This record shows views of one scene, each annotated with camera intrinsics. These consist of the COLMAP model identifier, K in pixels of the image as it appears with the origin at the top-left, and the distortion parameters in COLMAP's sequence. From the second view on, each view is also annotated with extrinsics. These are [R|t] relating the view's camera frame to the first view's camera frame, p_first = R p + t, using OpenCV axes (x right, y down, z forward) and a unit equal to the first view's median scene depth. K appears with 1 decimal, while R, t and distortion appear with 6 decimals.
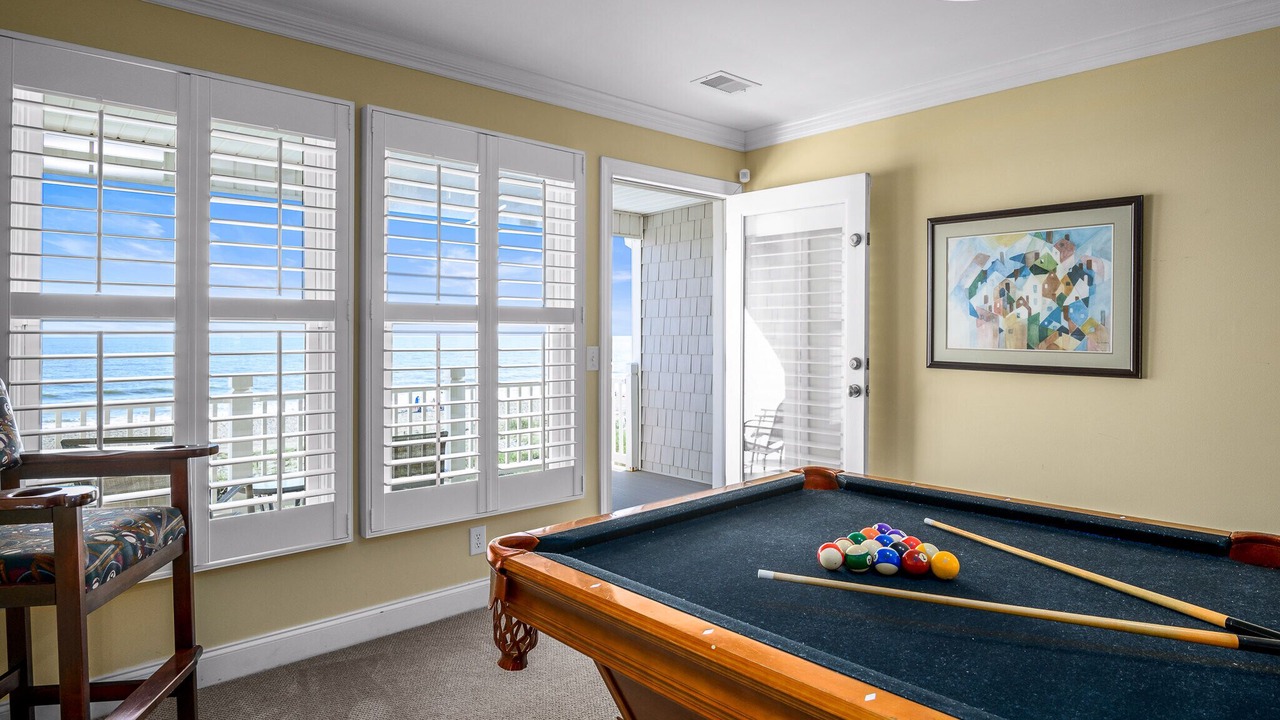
lens RADIAL K [[714.2, 0, 640.3], [0, 714.2, 325.4], [0, 0, 1]] dist [0.002528, 0.000102]
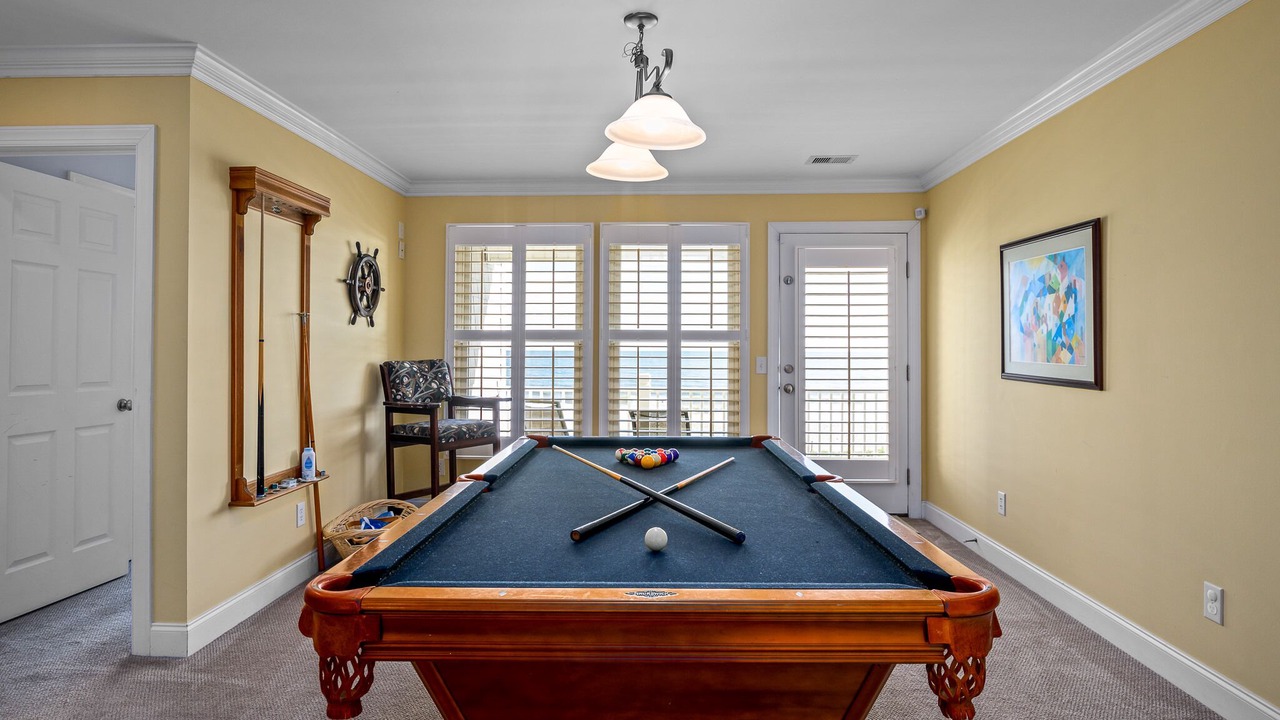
lens RADIAL K [[701.1, 0, 643.6], [0, 701.1, 349.8], [0, 0, 1]] dist [-0.014947, -0.001192]
pose [[0.715121, 0.004122, -0.698988, 0.866374], [0.003624, 0.999947, 0.009604, 0.001479], [0.698991, -0.009401, 0.715068, -0.190963]]
